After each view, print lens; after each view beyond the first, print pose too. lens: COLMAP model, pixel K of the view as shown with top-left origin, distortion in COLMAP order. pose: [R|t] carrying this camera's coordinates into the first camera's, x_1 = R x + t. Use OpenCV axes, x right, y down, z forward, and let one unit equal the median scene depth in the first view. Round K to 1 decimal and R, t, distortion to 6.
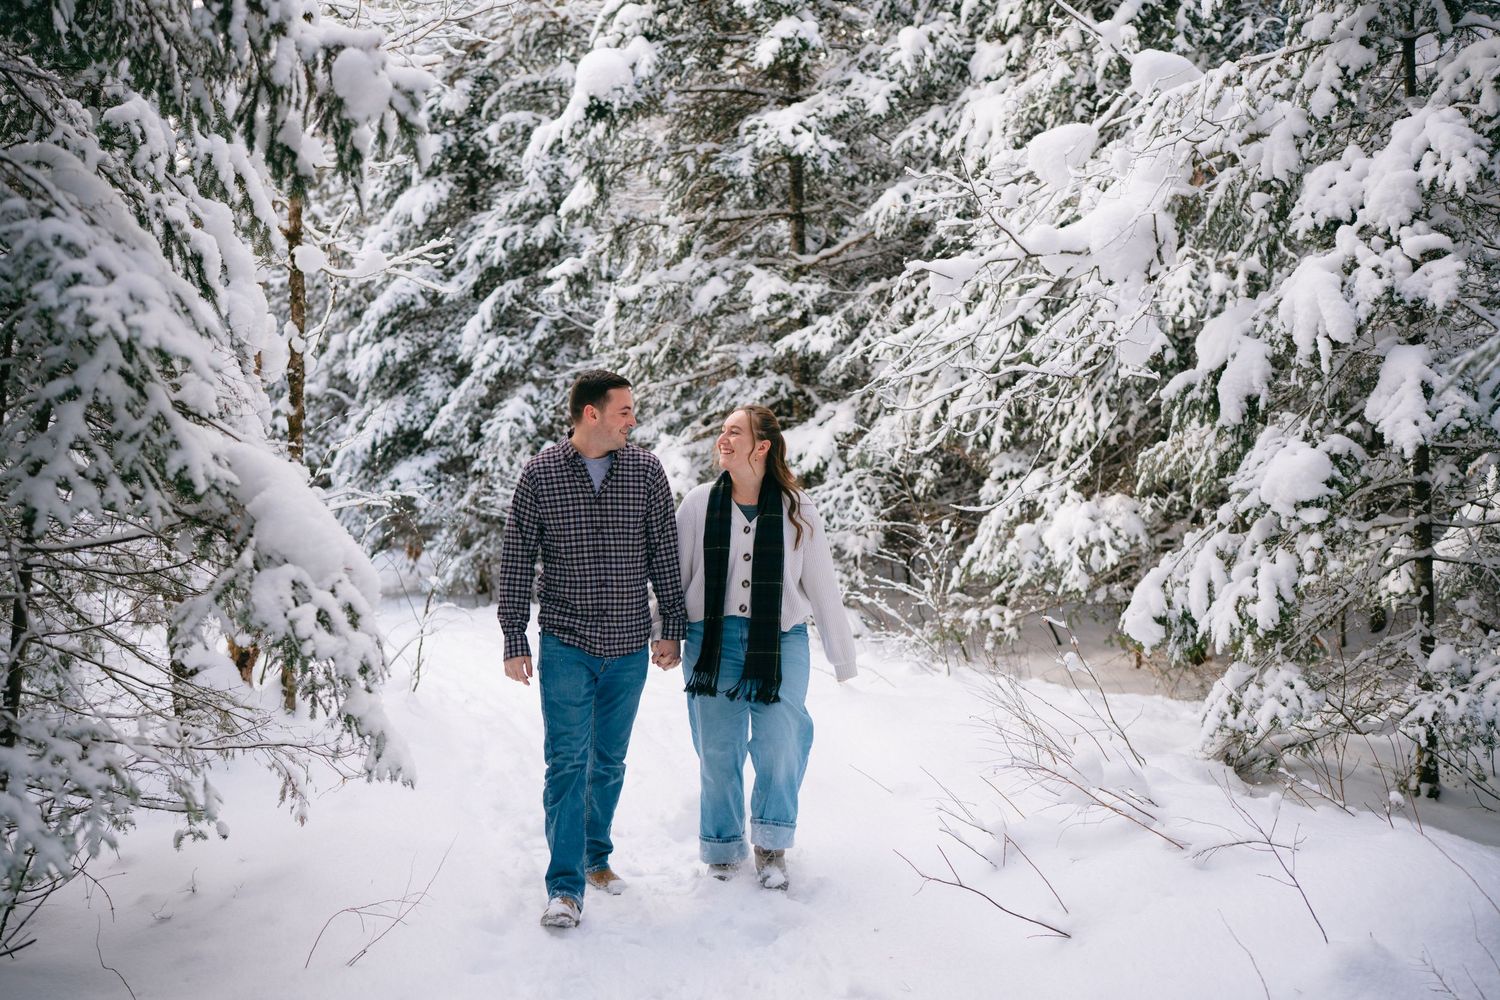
lens RADIAL K [[1459.4, 0, 750.0], [0, 1459.4, 500.0], [0, 0, 1]] dist [-0.009614, 0.040957]
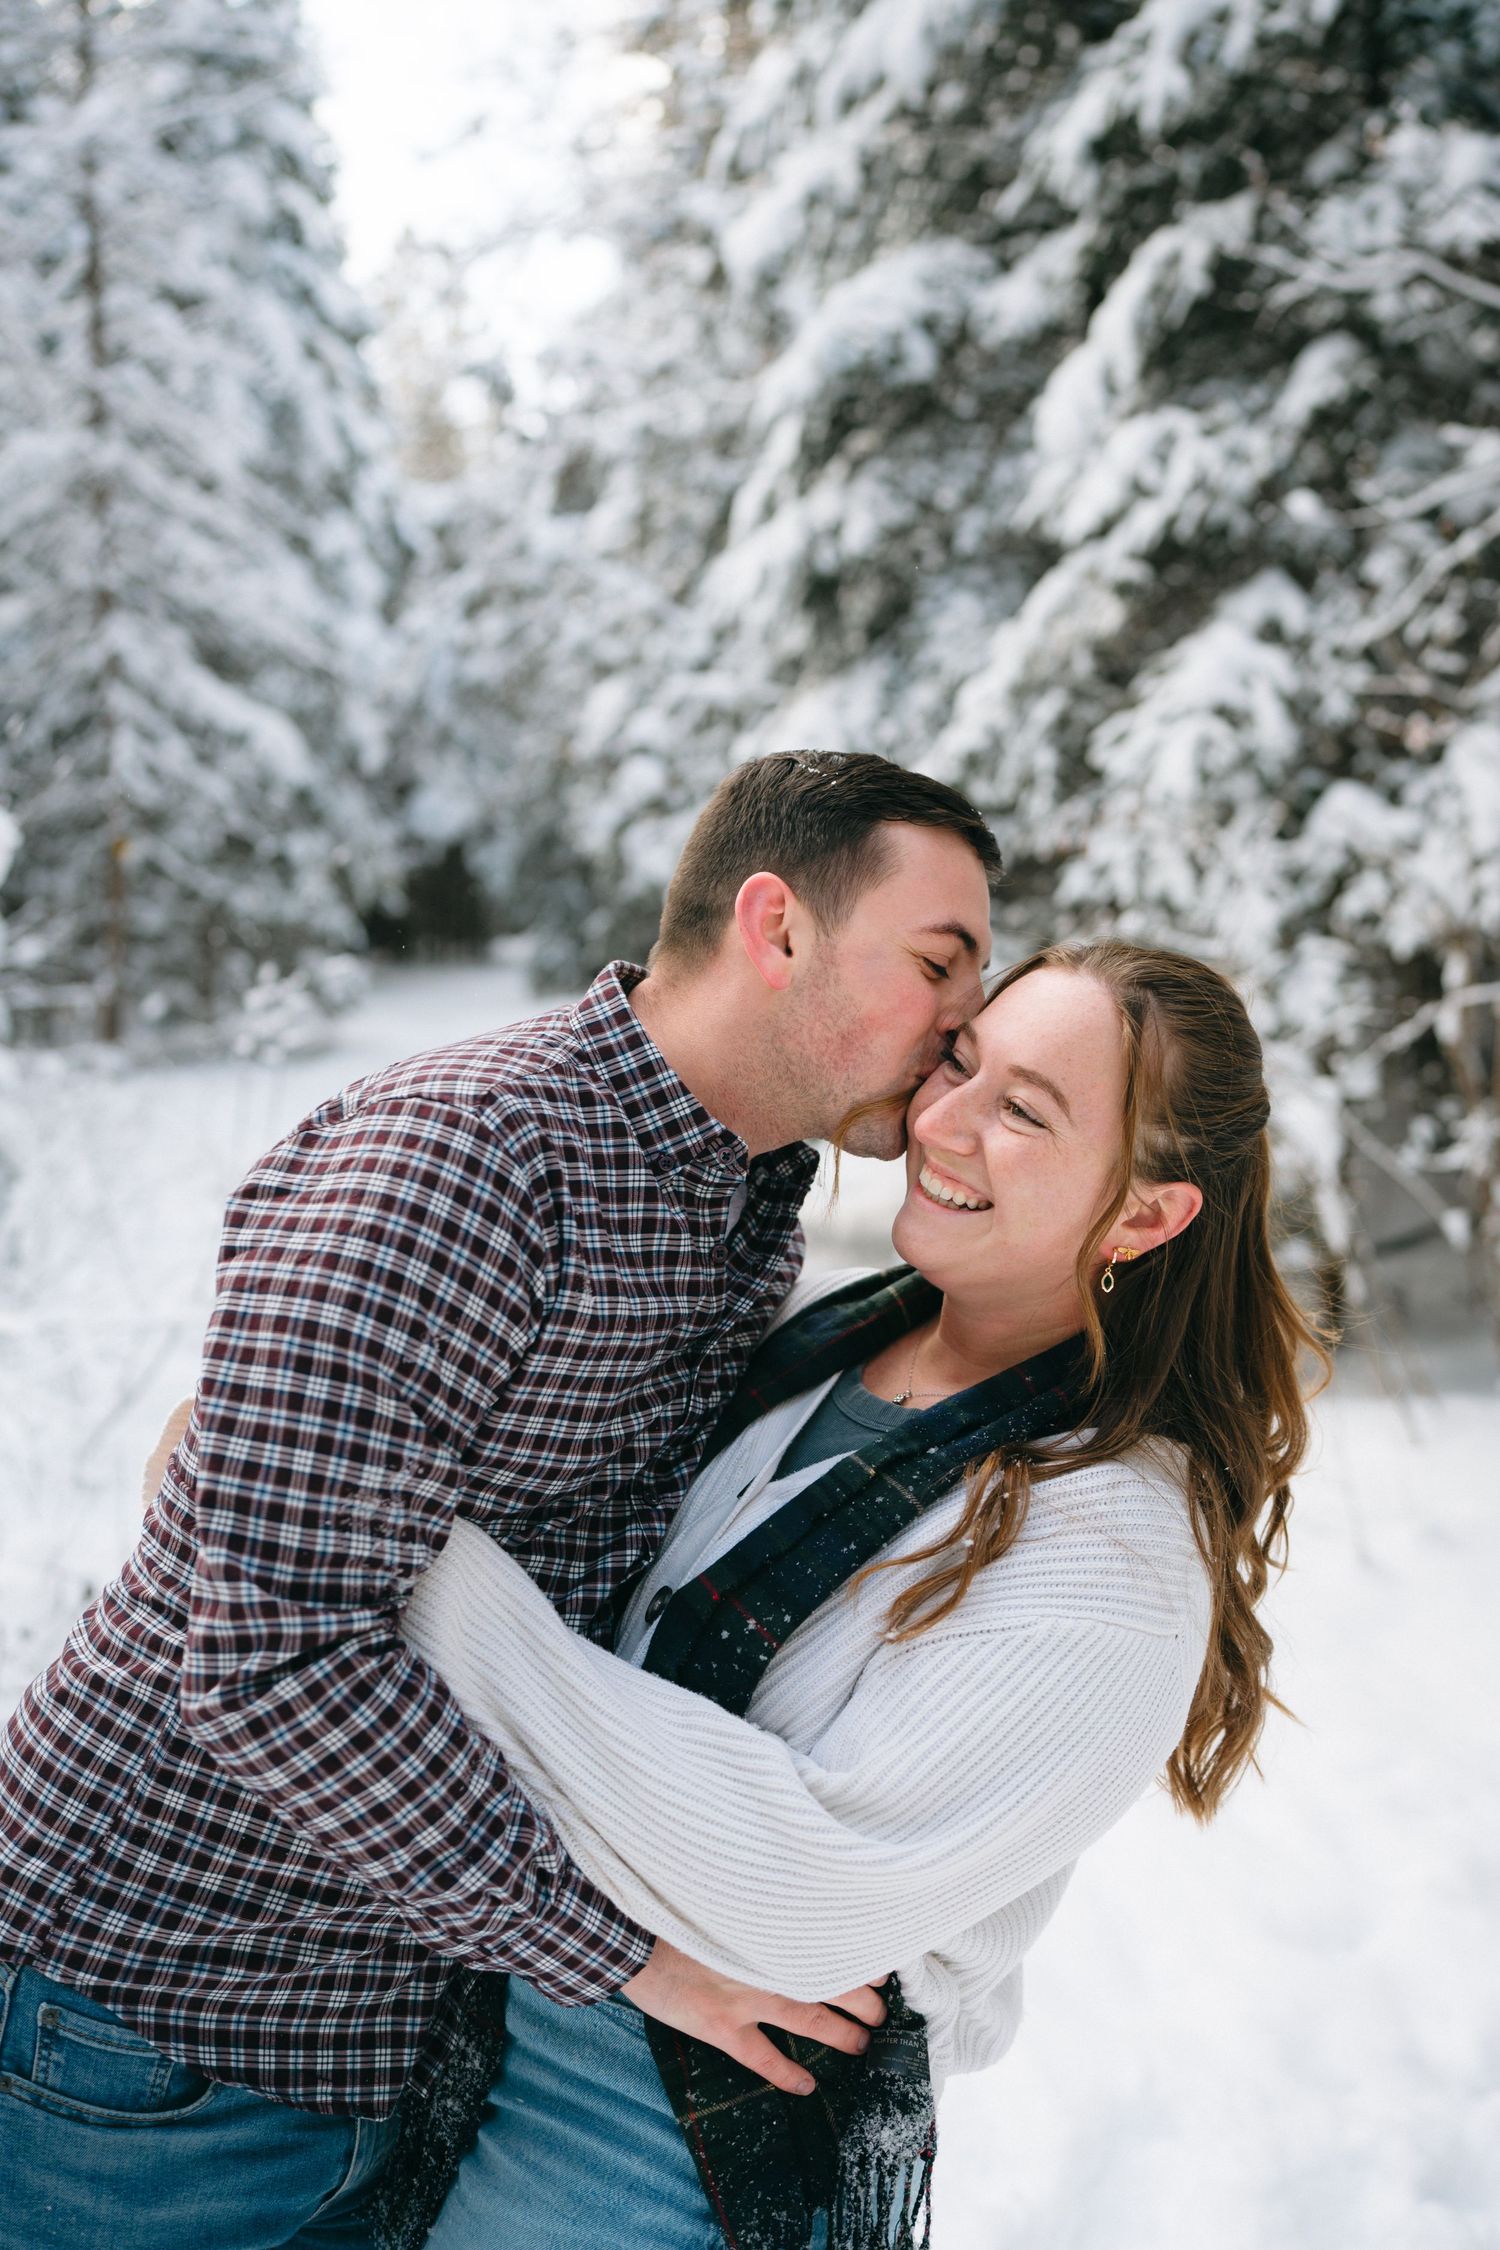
lens RADIAL K [[2189.1, 0, 742.8], [0, 2189.1, 1151.7], [0, 0, 1]] dist [-0.009614, 0.040957]
pose [[0.930573, 0.027731, -0.365056, -0.118082], [0.012260, 0.994208, 0.106775, -0.022974], [0.365902, -0.103837, 0.924842, 0.747809]]
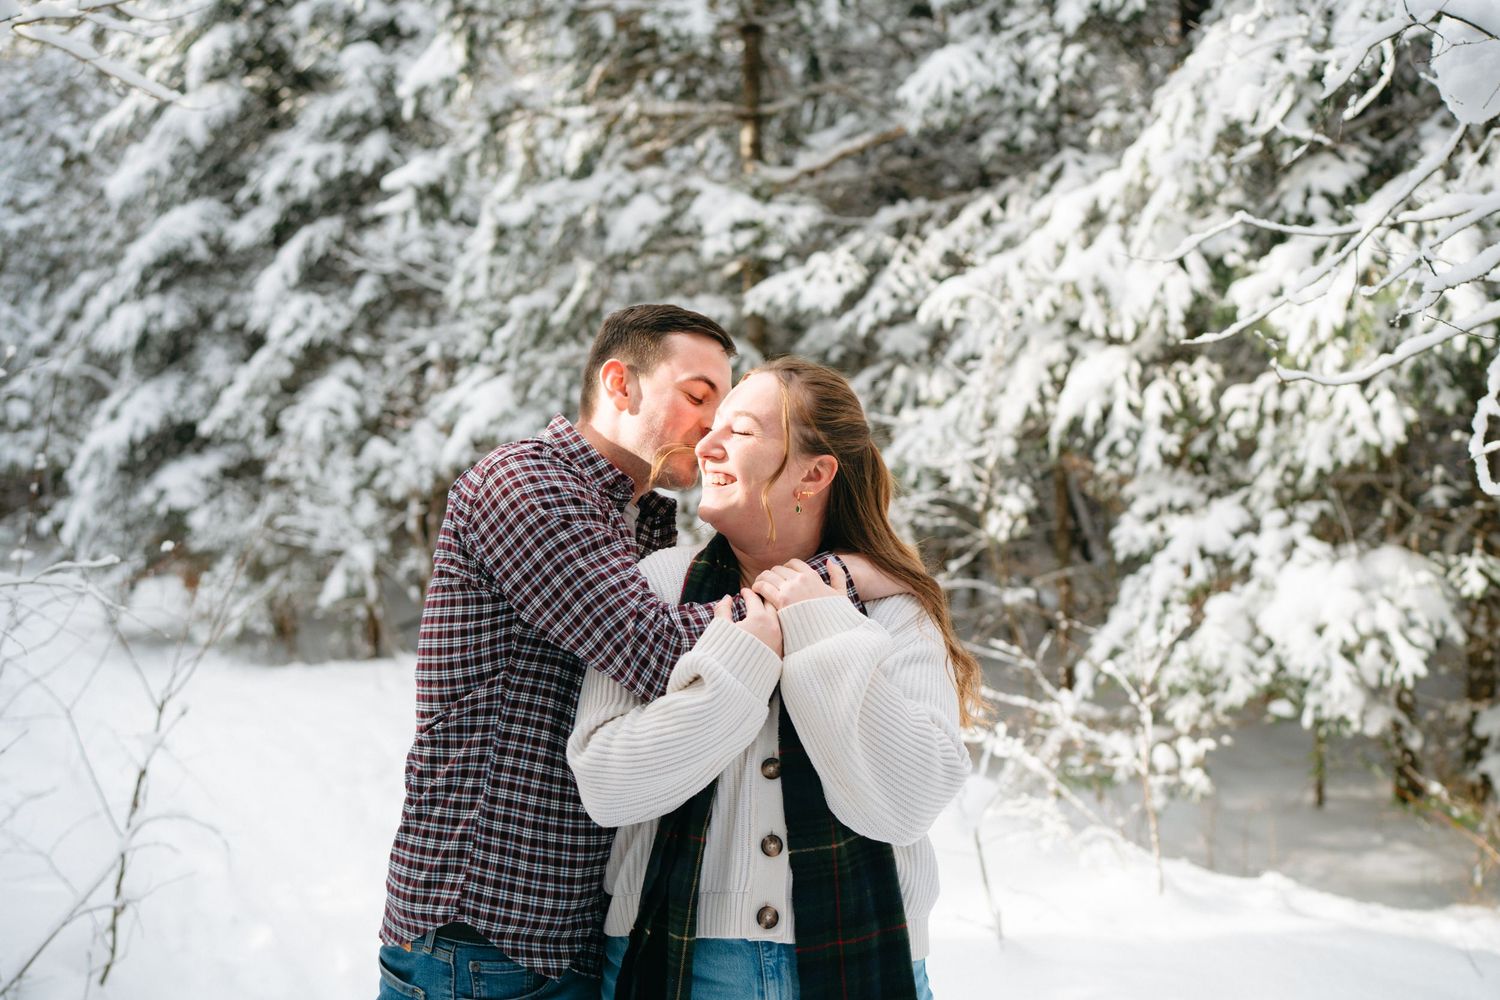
lens RADIAL K [[1459.4, 0, 750.0], [0, 1459.4, 500.0], [0, 0, 1]] dist [-0.009614, 0.040957]
pose [[0.992352, 0.009096, 0.123102, -0.053053], [-0.009160, 0.999958, -0.000046, -0.014601], [-0.123097, -0.001082, 0.992394, 0.321289]]
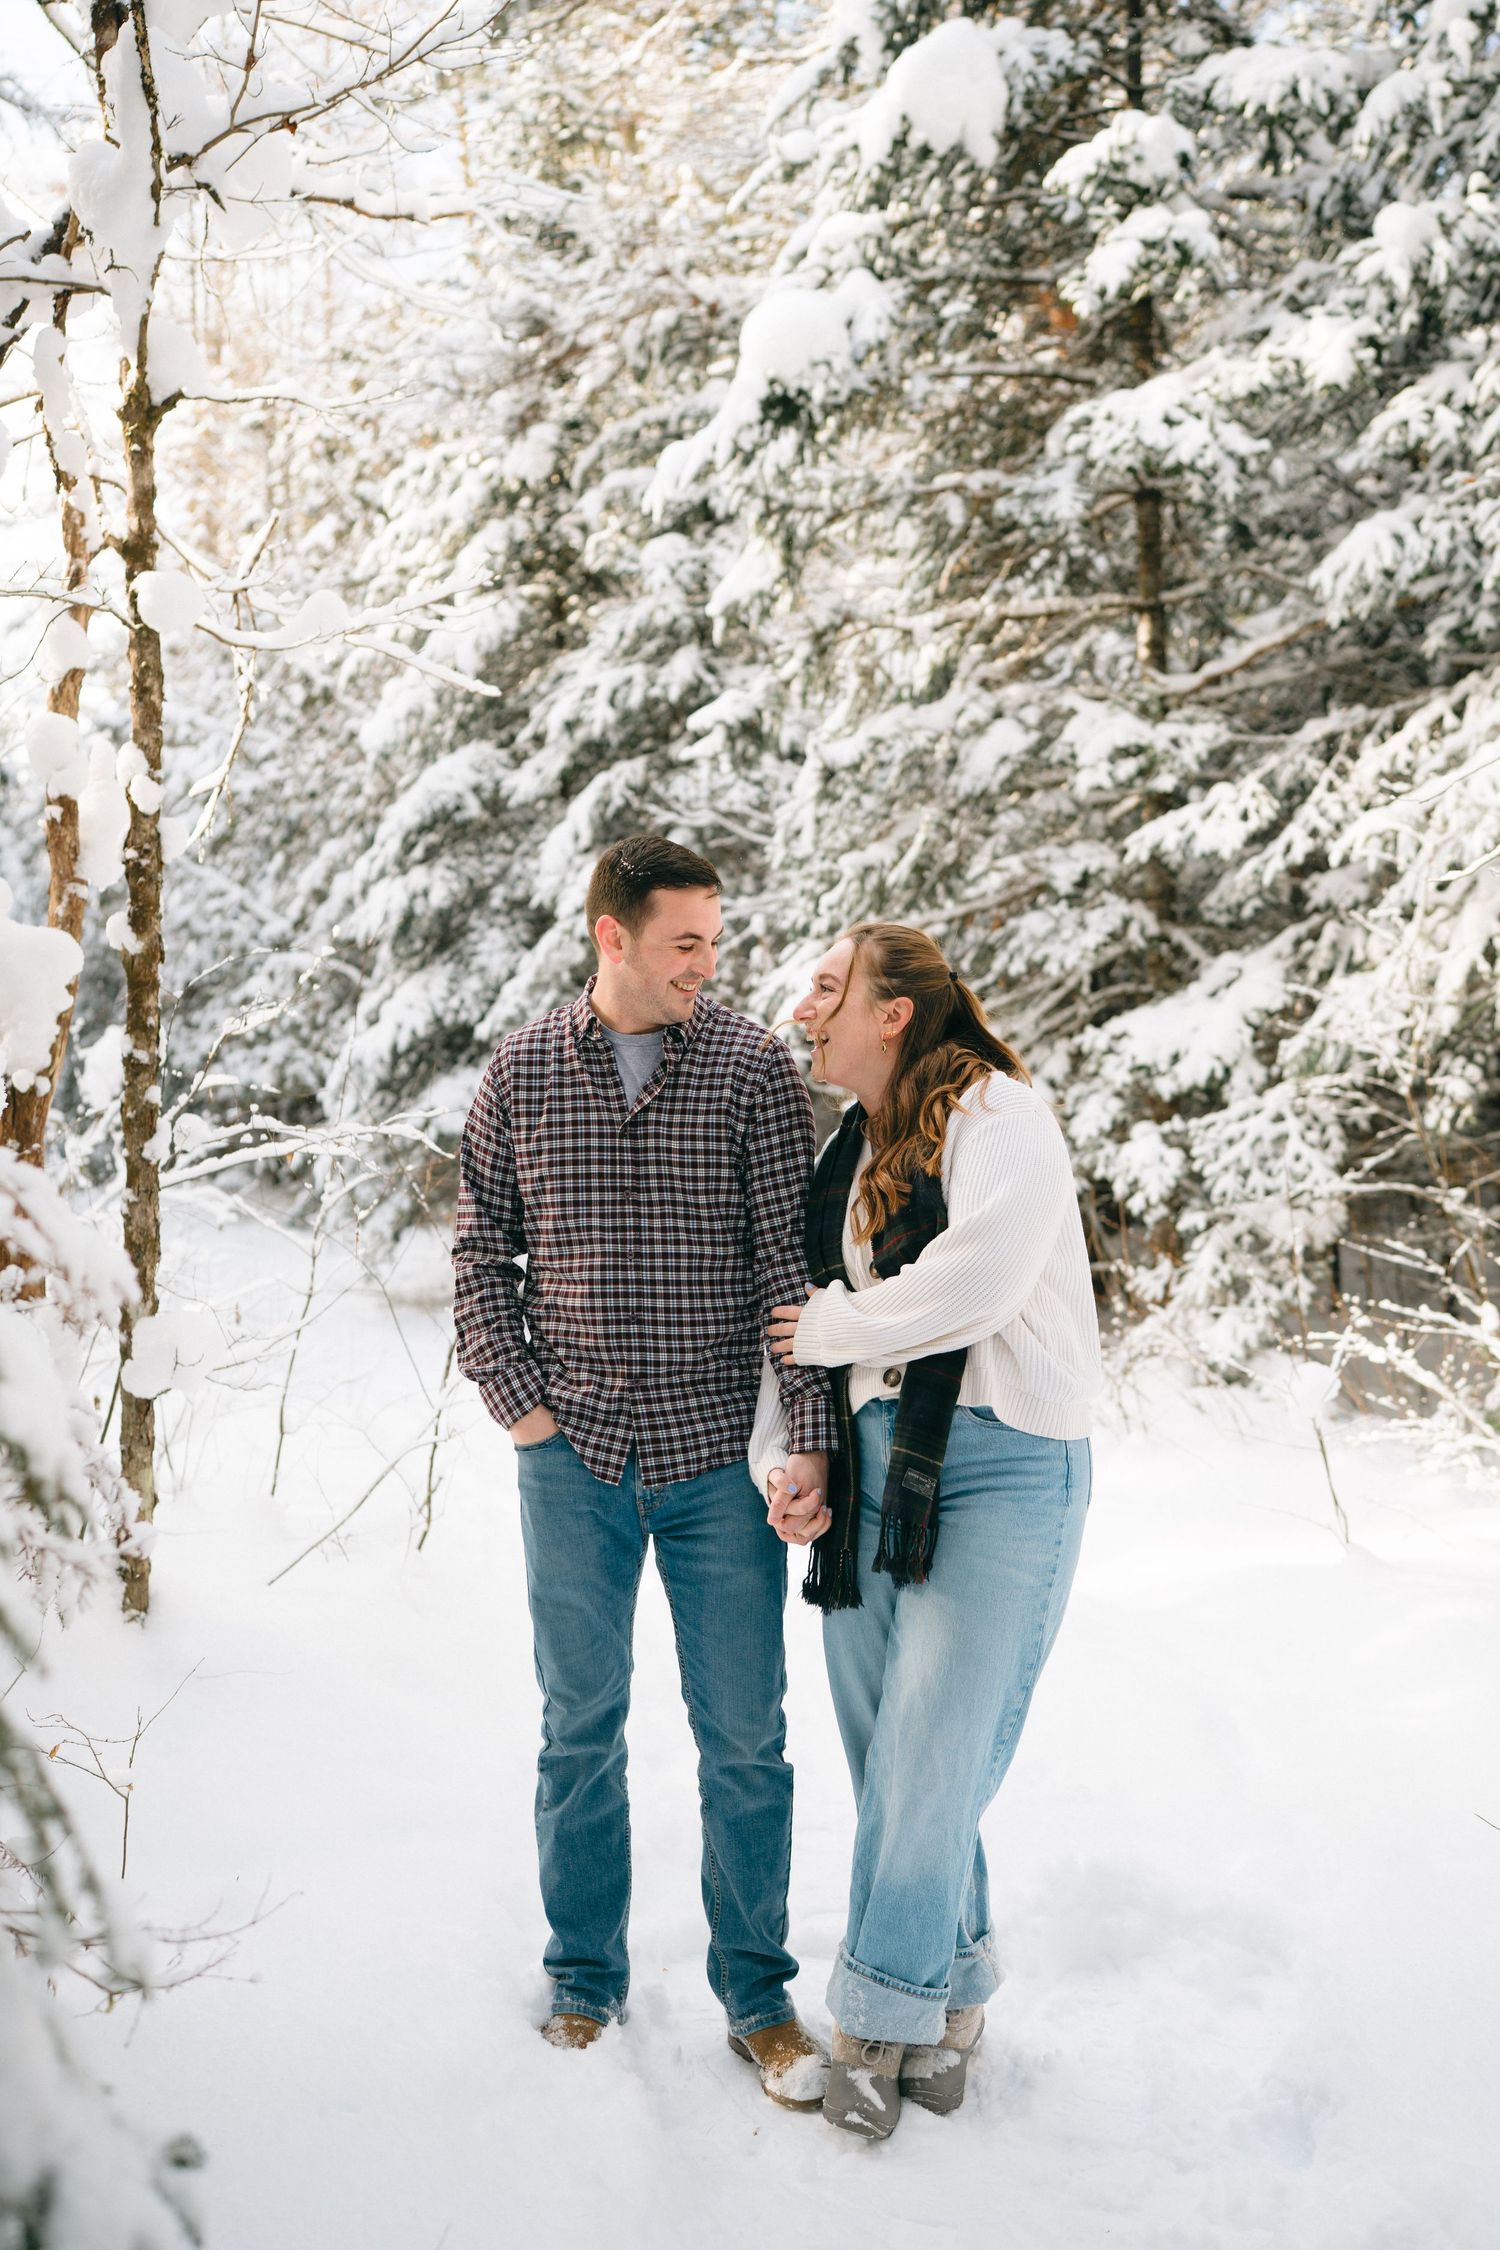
lens RADIAL K [[2183.7, 0, 756.0], [0, 2183.7, 1115.9], [0, 0, 1]] dist [0.006340, 0.011777]
pose [[0.994717, -0.004527, -0.102552, -0.030965], [0.003349, 0.999926, -0.011658, -0.000189], [0.102597, 0.011253, 0.994659, 0.193579]]
